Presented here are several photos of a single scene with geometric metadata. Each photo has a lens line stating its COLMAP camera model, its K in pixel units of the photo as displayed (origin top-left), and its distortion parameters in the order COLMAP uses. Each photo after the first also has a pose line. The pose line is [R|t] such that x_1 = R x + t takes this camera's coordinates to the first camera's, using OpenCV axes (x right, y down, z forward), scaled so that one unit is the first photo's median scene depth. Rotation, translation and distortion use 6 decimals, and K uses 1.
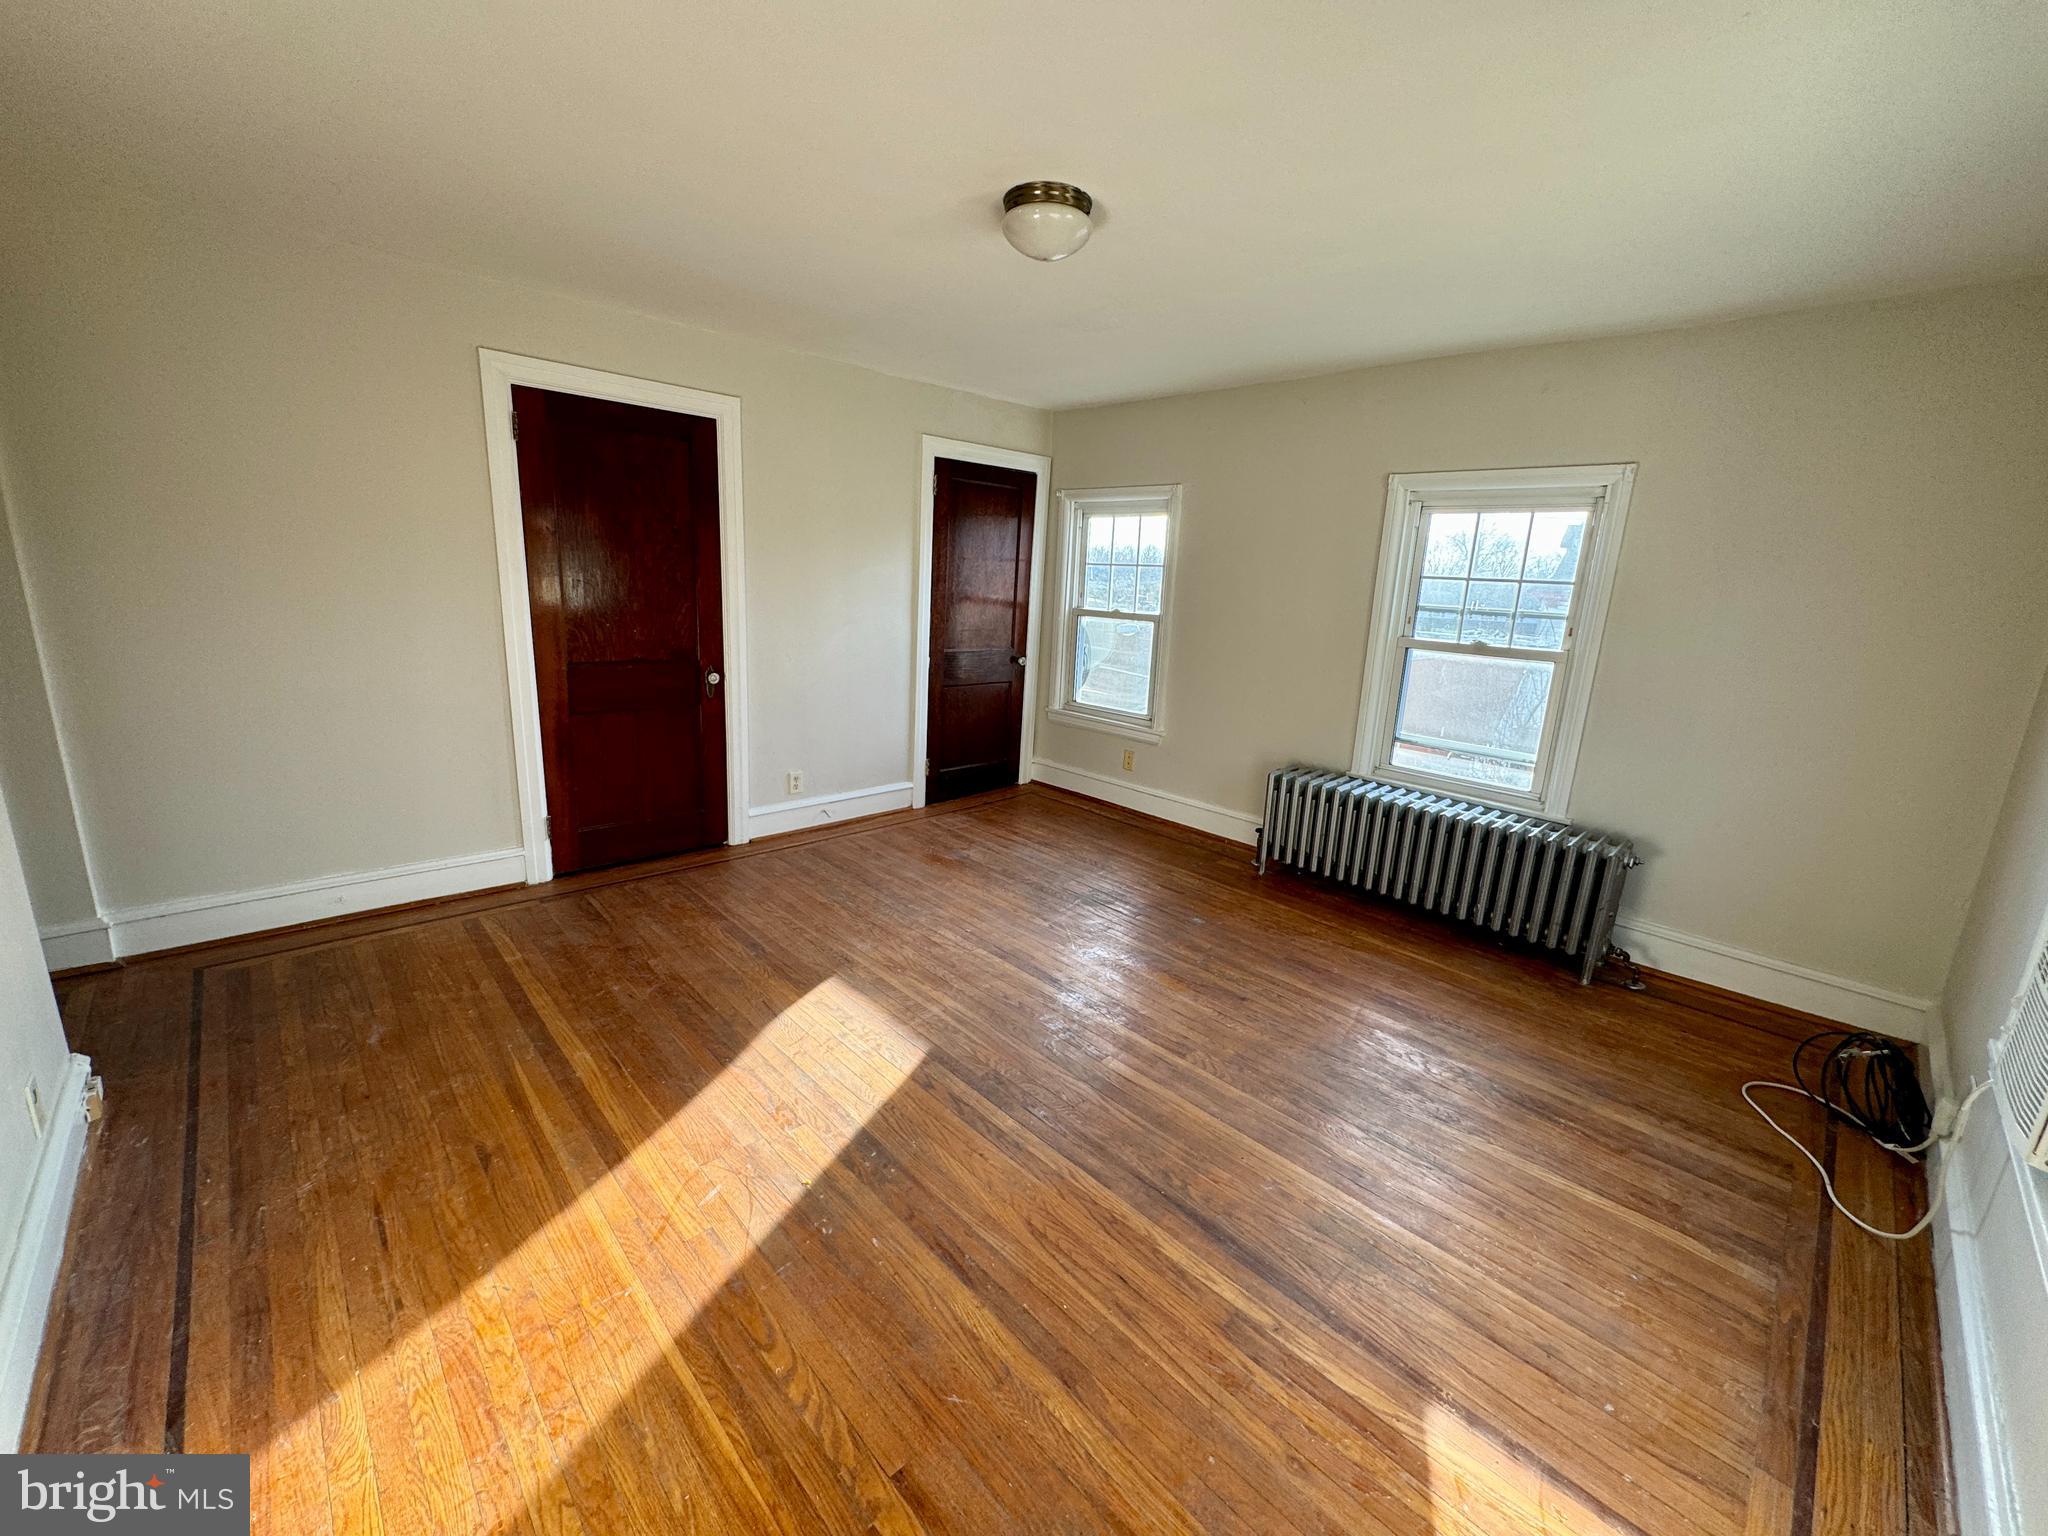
lens RADIAL K [[814.9, 0, 1024.0], [0, 814.9, 768.0], [0, 0, 1]] dist [-0.000783, -0.000898]
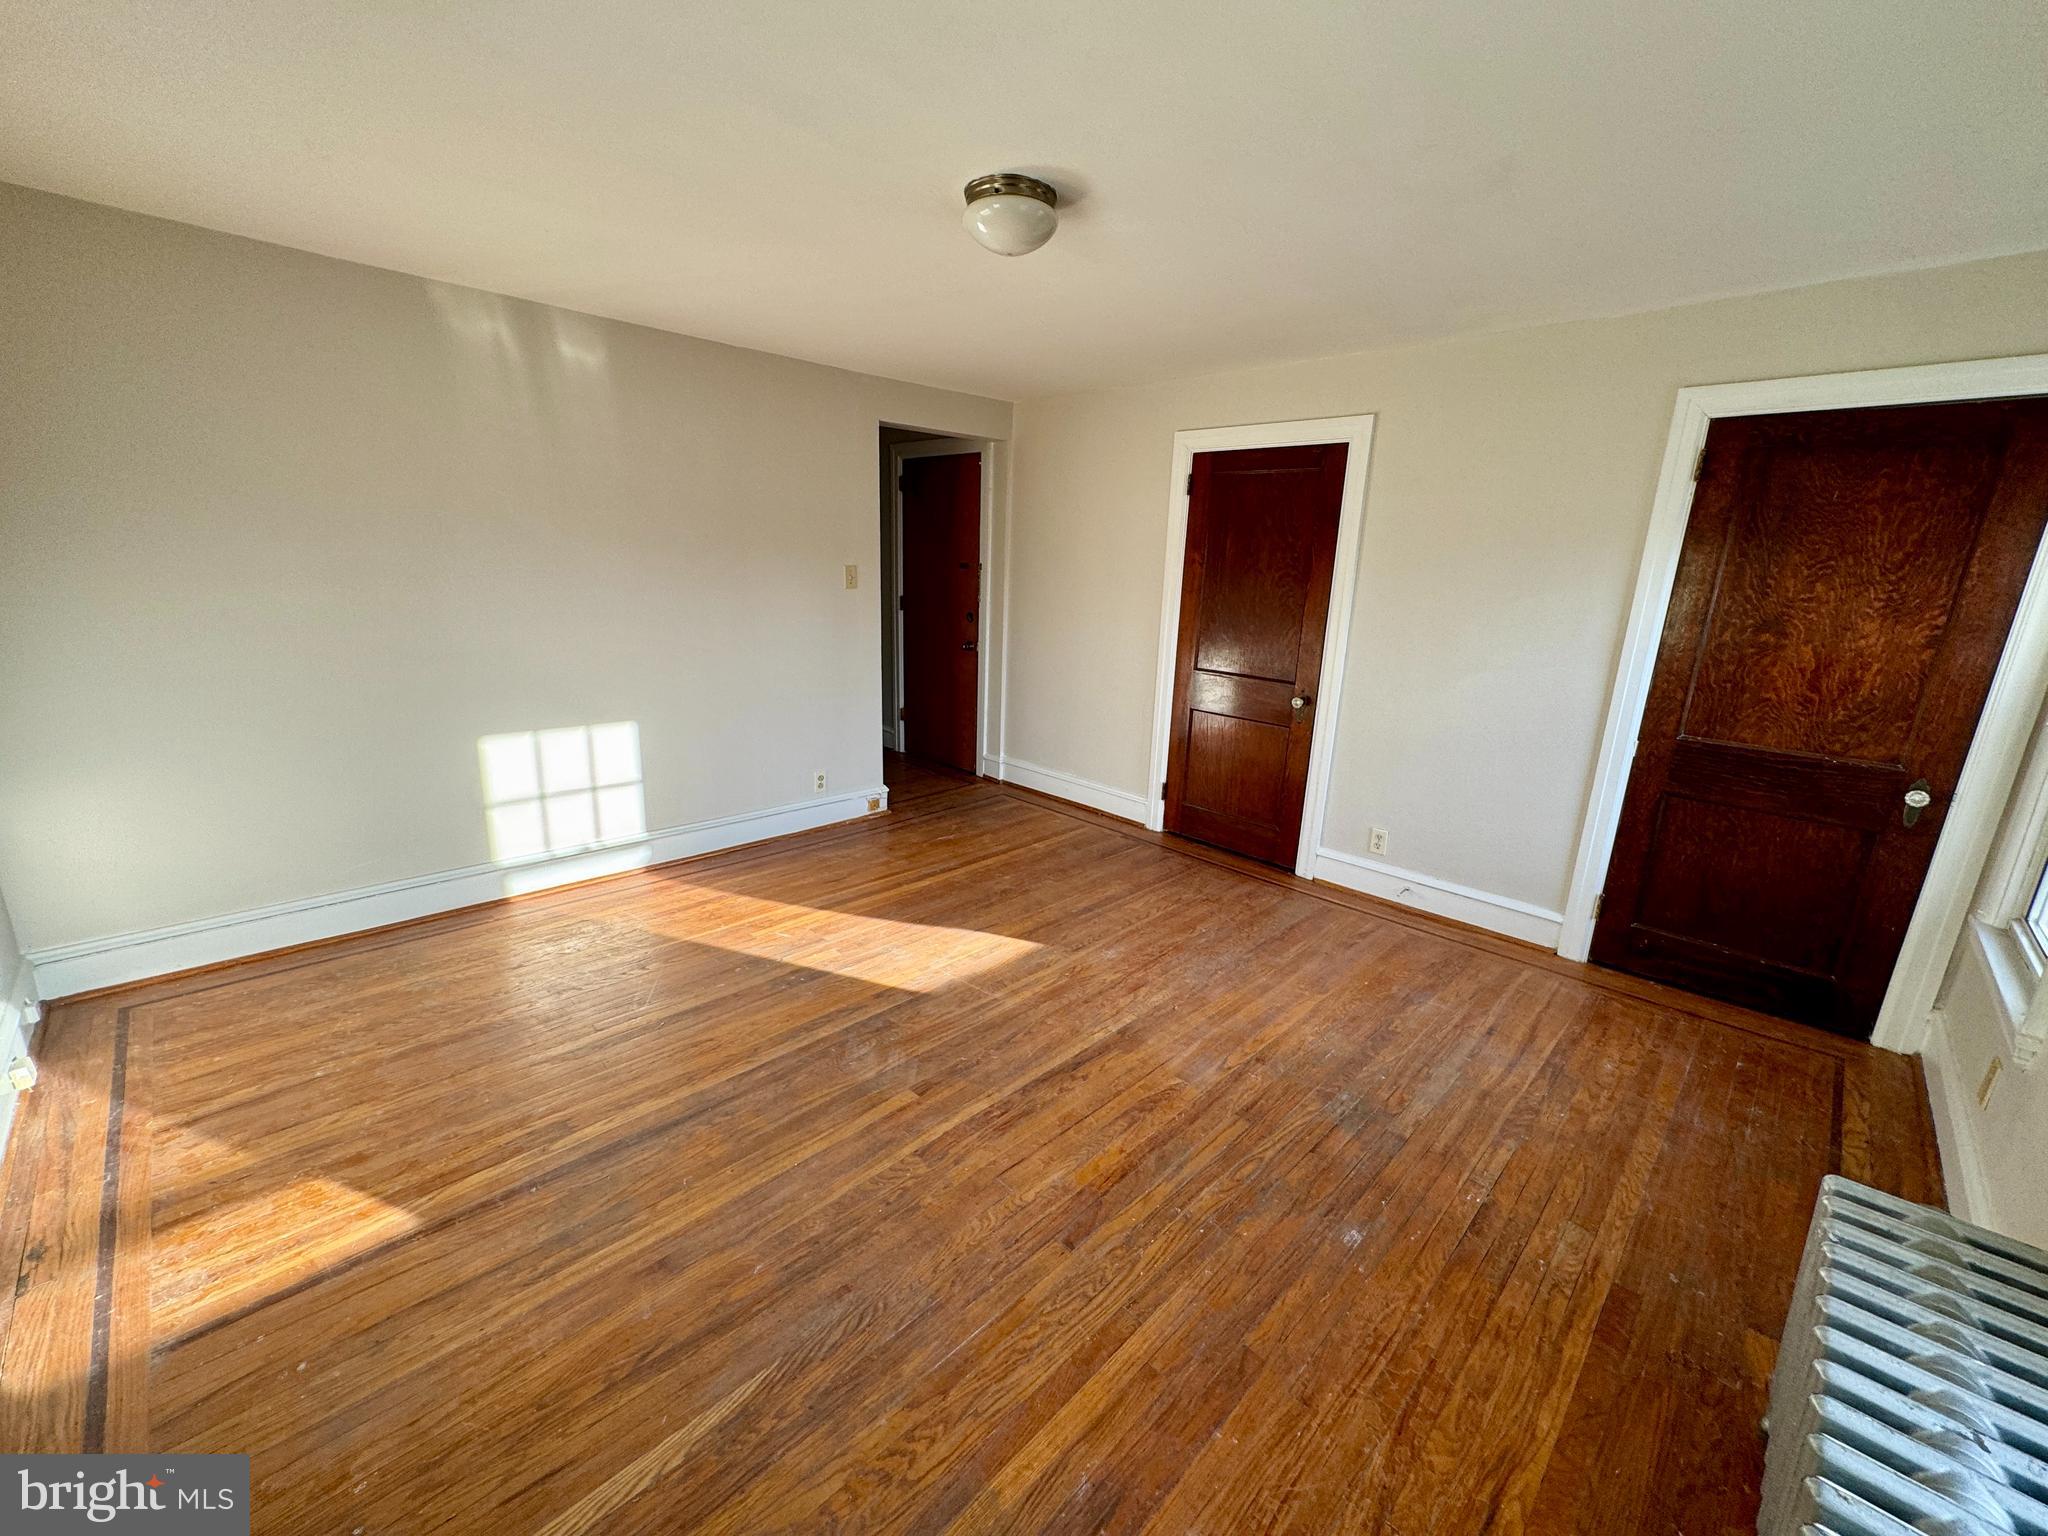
lens RADIAL K [[814.9, 0, 1024.0], [0, 814.9, 768.0], [0, 0, 1]] dist [-0.000783, -0.000898]
pose [[0.027169, 0.202873, -0.978828, 0.853095], [-0.266864, 0.945124, 0.188480, -0.186970], [0.963351, 0.256094, 0.079817, 0.859157]]
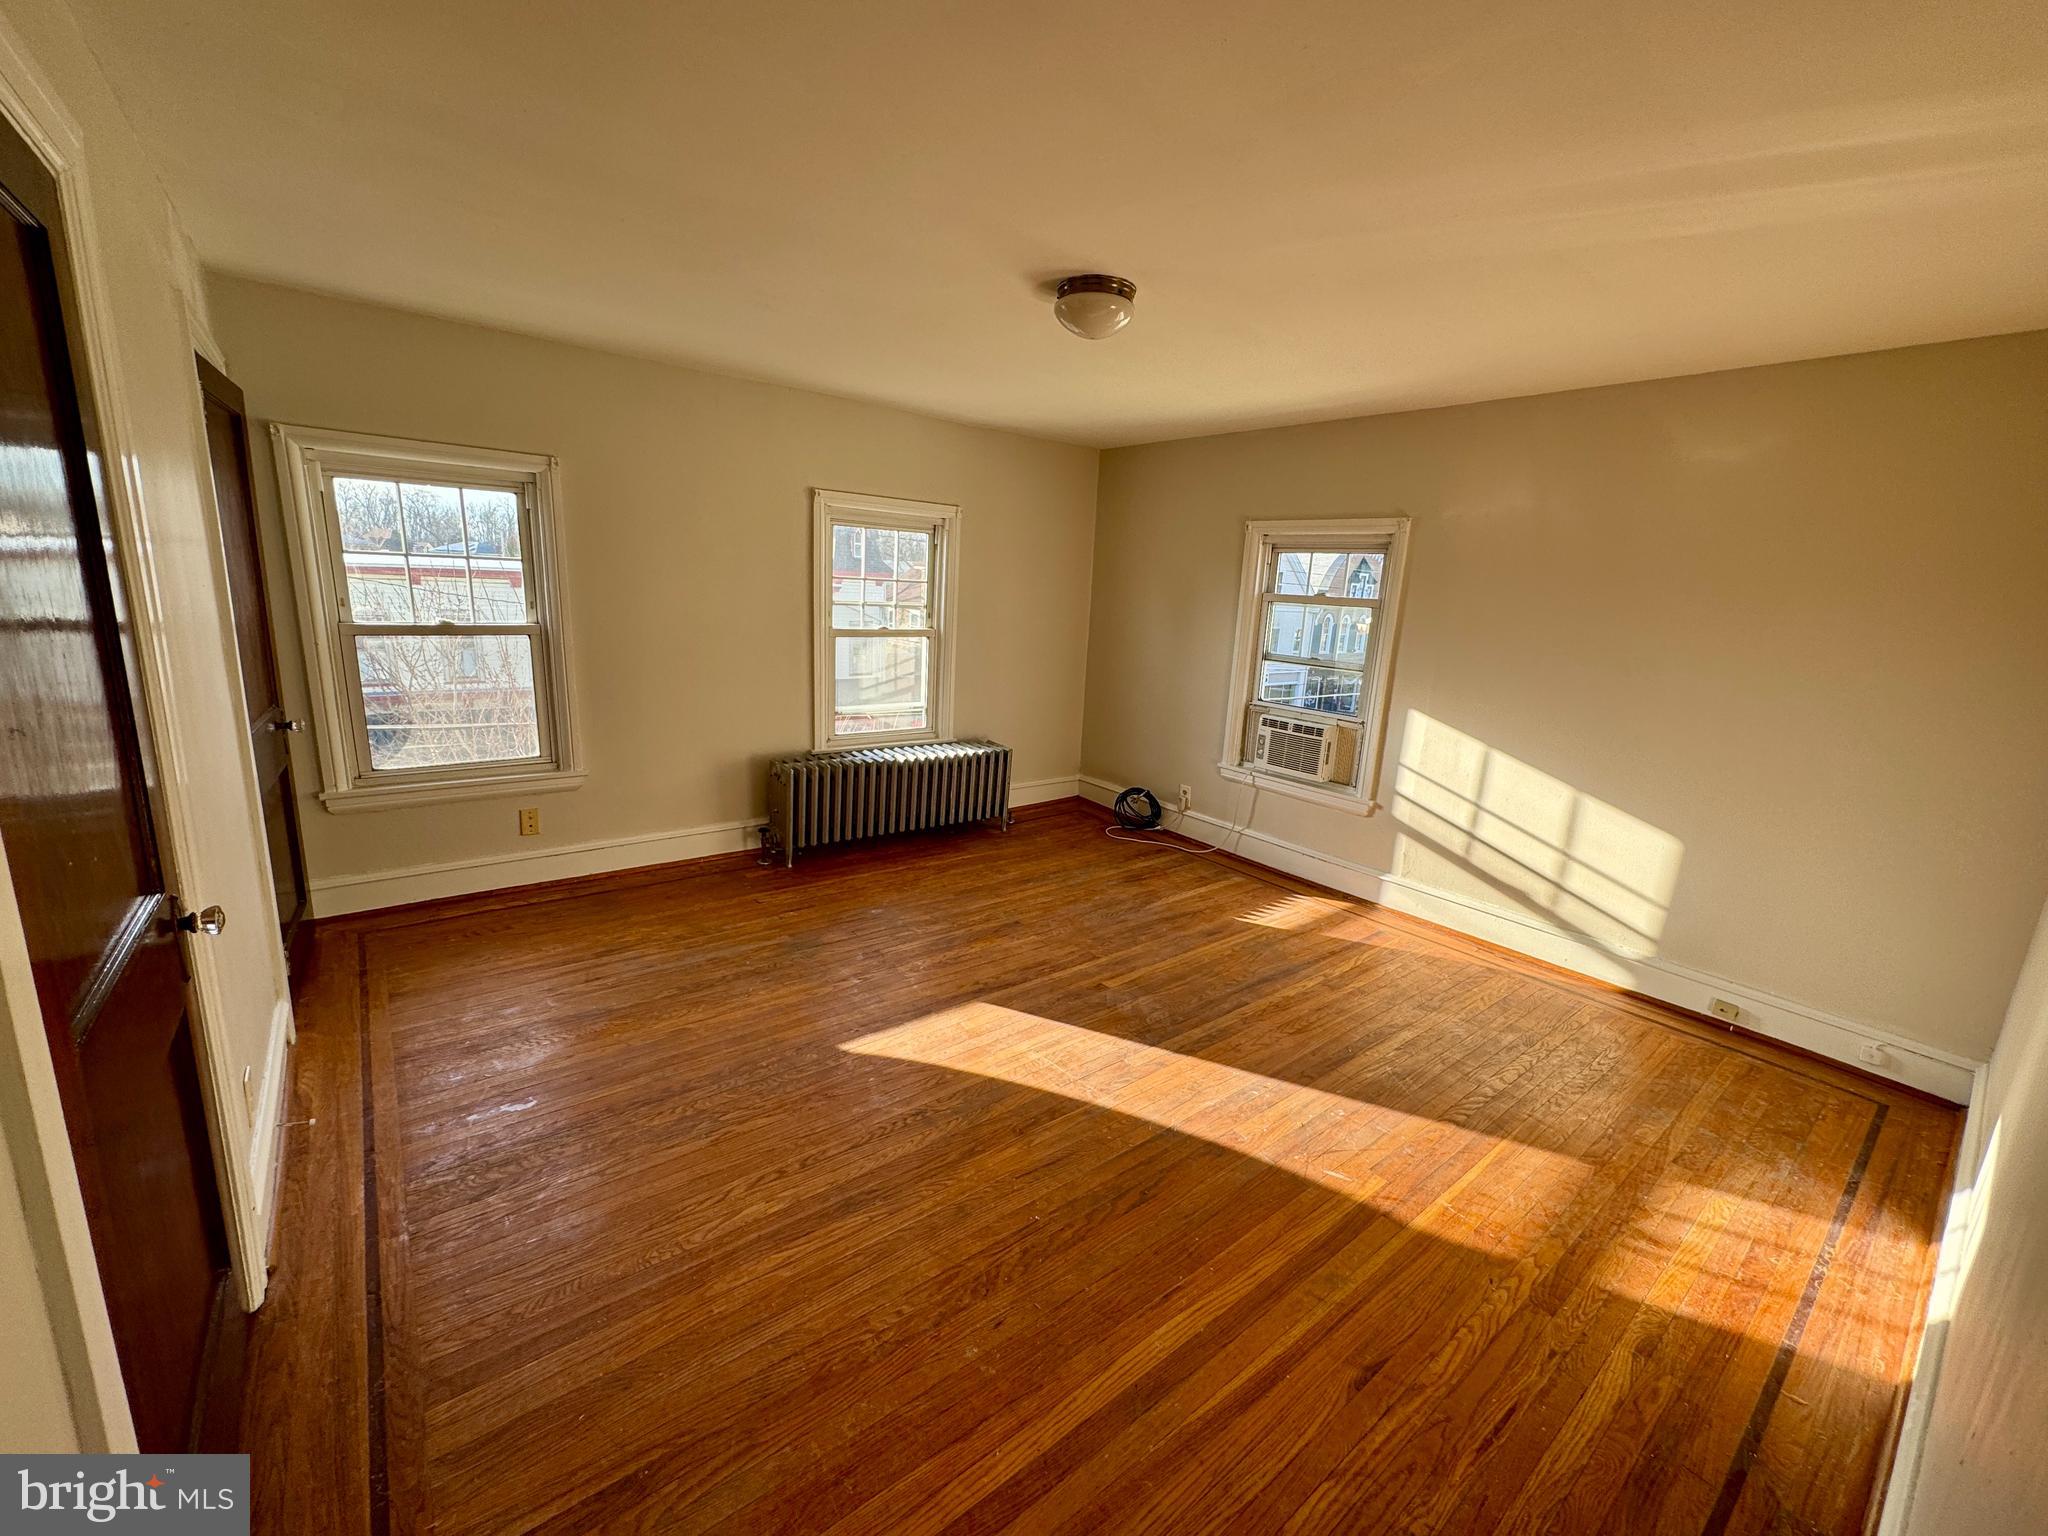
lens RADIAL K [[814.9, 0, 1024.0], [0, 814.9, 768.0], [0, 0, 1]] dist [-0.000783, -0.000898]
pose [[0.098005, -0.263659, 0.959624, -0.952807], [0.186690, 0.952018, 0.242503, -0.275476], [-0.977518, 0.155386, 0.142525, 0.803924]]
